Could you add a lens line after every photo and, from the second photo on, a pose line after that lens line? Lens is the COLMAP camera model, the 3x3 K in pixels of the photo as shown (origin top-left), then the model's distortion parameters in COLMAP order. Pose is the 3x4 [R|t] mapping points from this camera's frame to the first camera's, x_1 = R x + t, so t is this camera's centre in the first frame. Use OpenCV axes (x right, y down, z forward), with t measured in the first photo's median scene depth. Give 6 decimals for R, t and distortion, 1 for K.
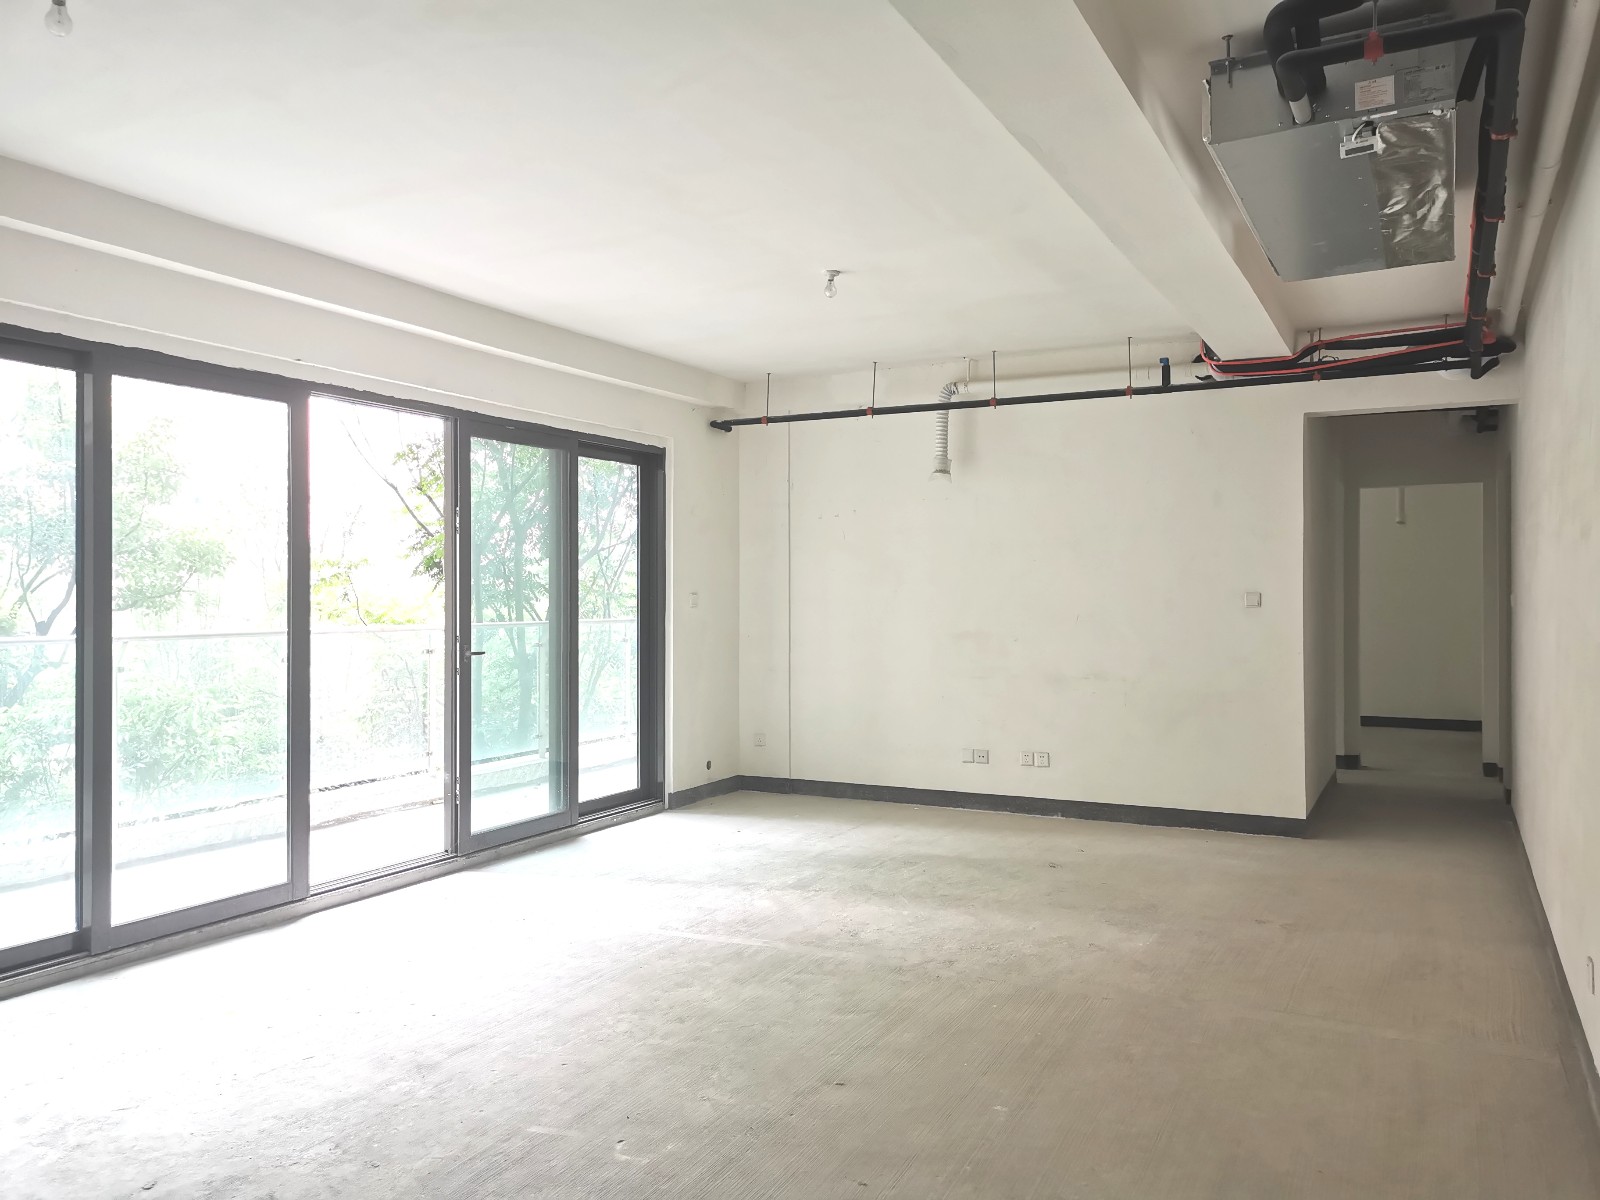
lens RADIAL K [[1235.2, 0, 797.4], [0, 1235.2, 604.5], [0, 0, 1]] dist [-0.016807, -0.012670]
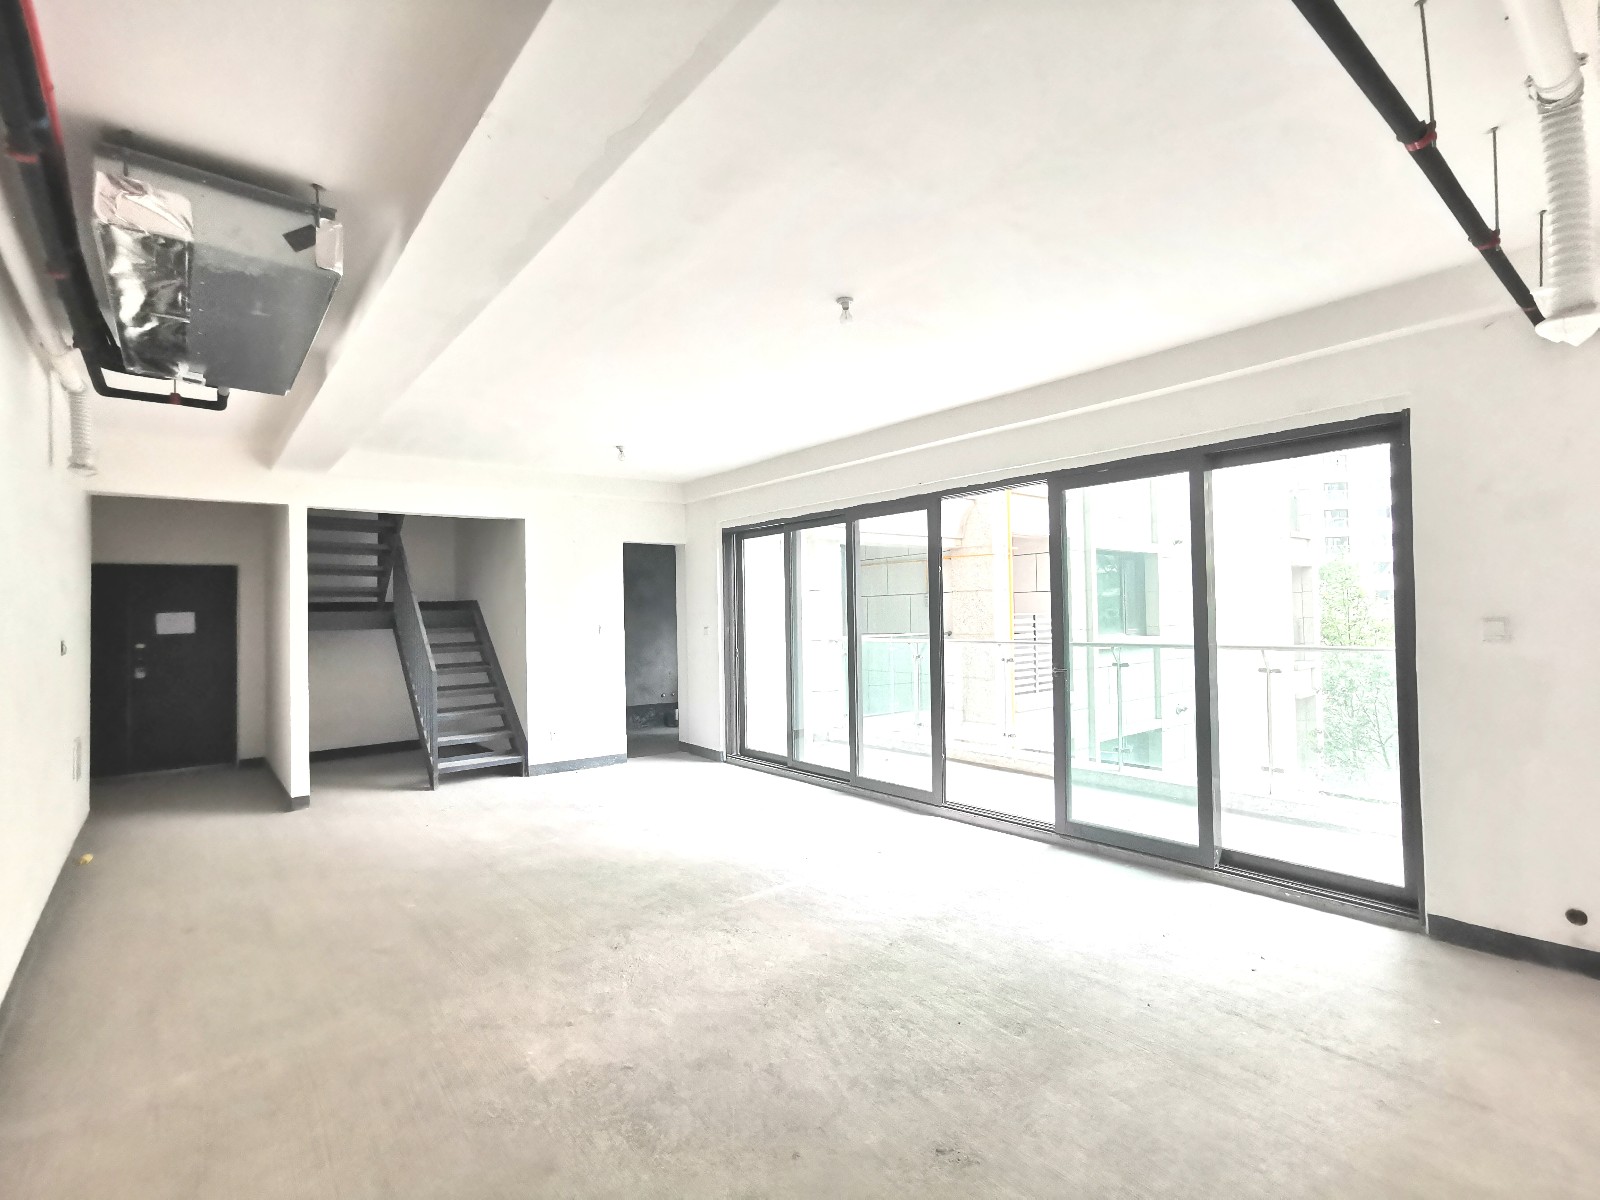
lens RADIAL K [[777.3, 0, 793.4], [0, 777.3, 600.7], [0, 0, 1]] dist [0.015003, 0.001740]
pose [[-0.405676, 0.000794, -0.914017, 0.707188], [0.017193, 0.999829, -0.006763, -0.035877], [0.913855, -0.018459, -0.405620, 1.398224]]
